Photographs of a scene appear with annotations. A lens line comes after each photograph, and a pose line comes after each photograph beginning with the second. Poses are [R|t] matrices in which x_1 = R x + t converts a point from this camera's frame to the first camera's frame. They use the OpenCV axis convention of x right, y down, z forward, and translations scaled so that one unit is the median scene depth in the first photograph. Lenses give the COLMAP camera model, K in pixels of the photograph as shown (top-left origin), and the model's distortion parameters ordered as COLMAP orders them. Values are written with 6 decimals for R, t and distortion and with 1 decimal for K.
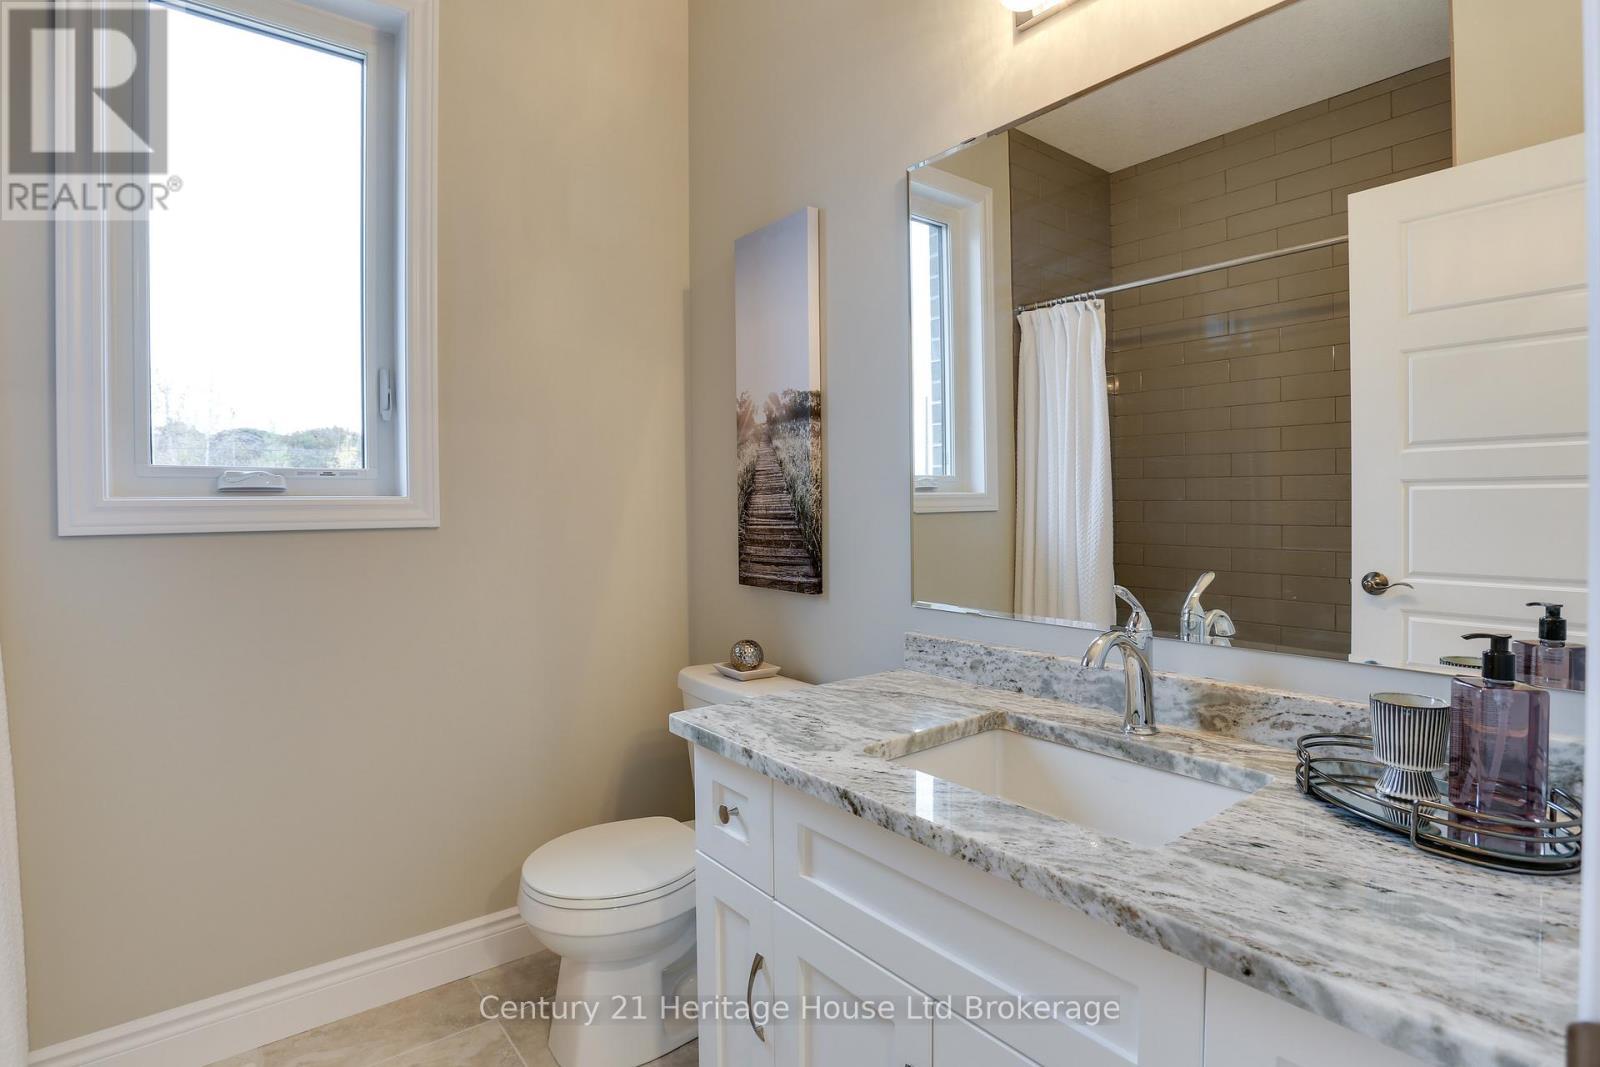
lens RADIAL K [[796.6, 0, 801.5], [0, 796.6, 506.1], [0, 0, 1]] dist [-0.074357, 0.042871]
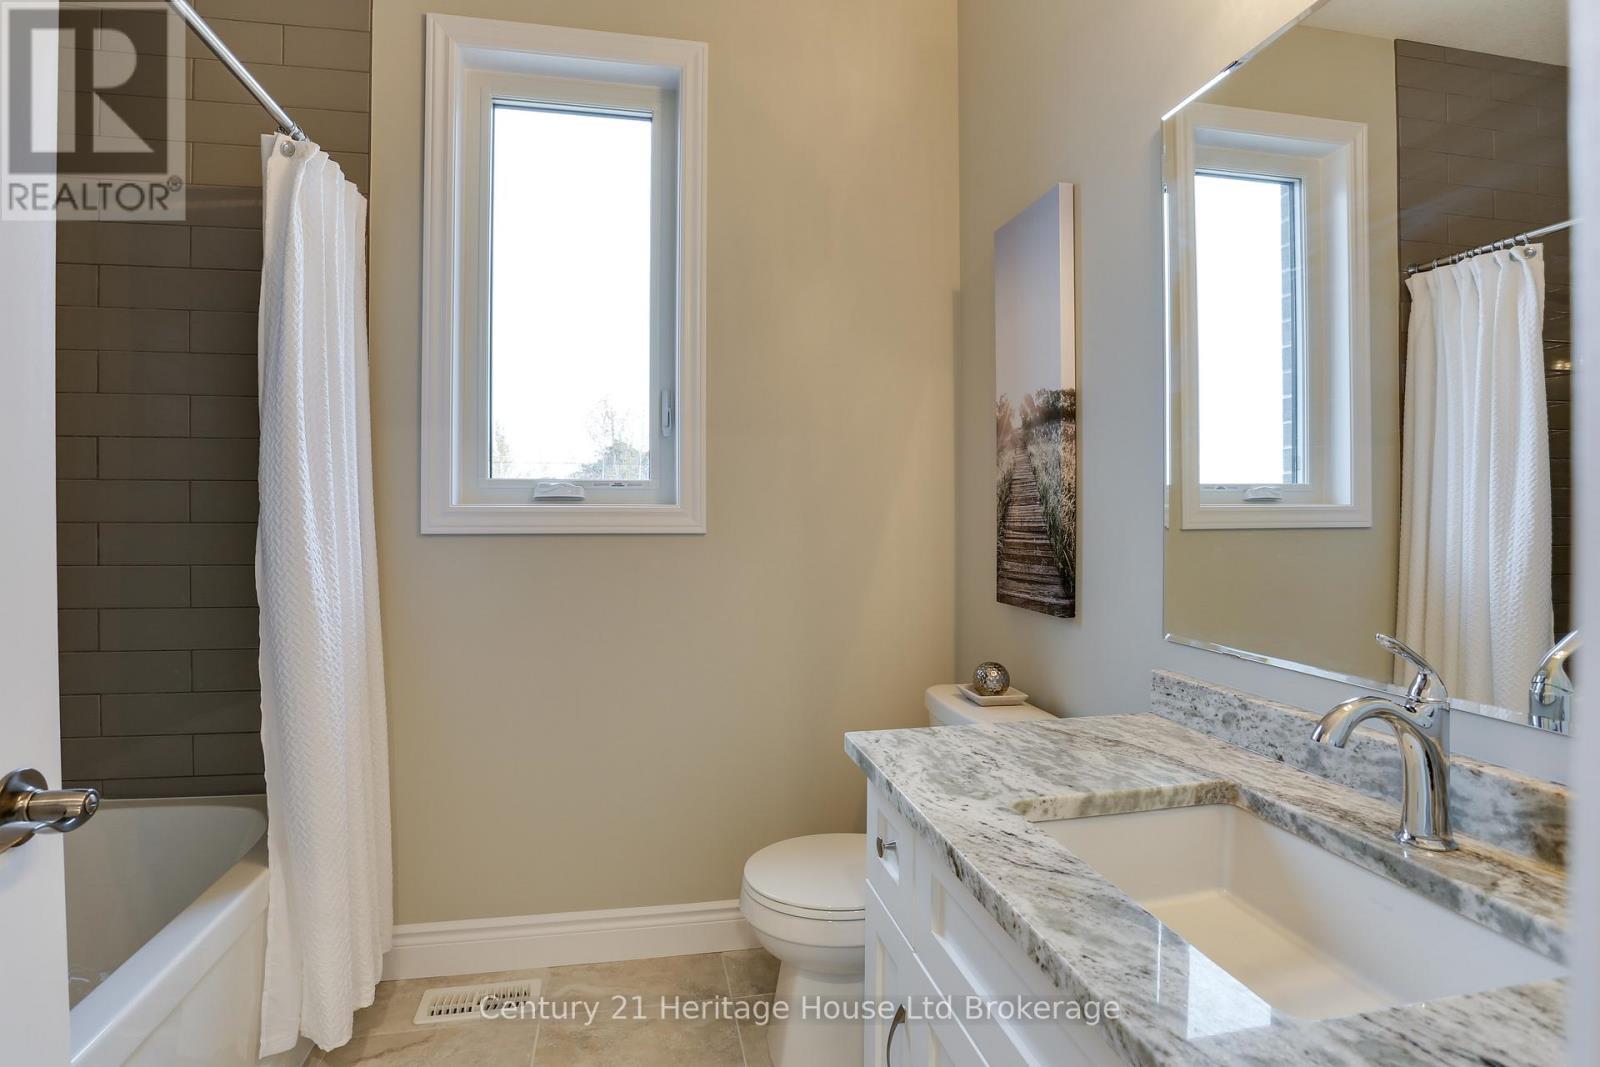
lens RADIAL K [[794.7, 0, 808.6], [0, 794.7, 514.4], [0, 0, 1]] dist [-0.052930, 0.019683]
pose [[0.894991, 0.010526, -0.445959, 0.157545], [-0.011292, 0.999936, 0.000941, -0.002567], [0.445941, 0.004193, 0.895053, 0.082168]]
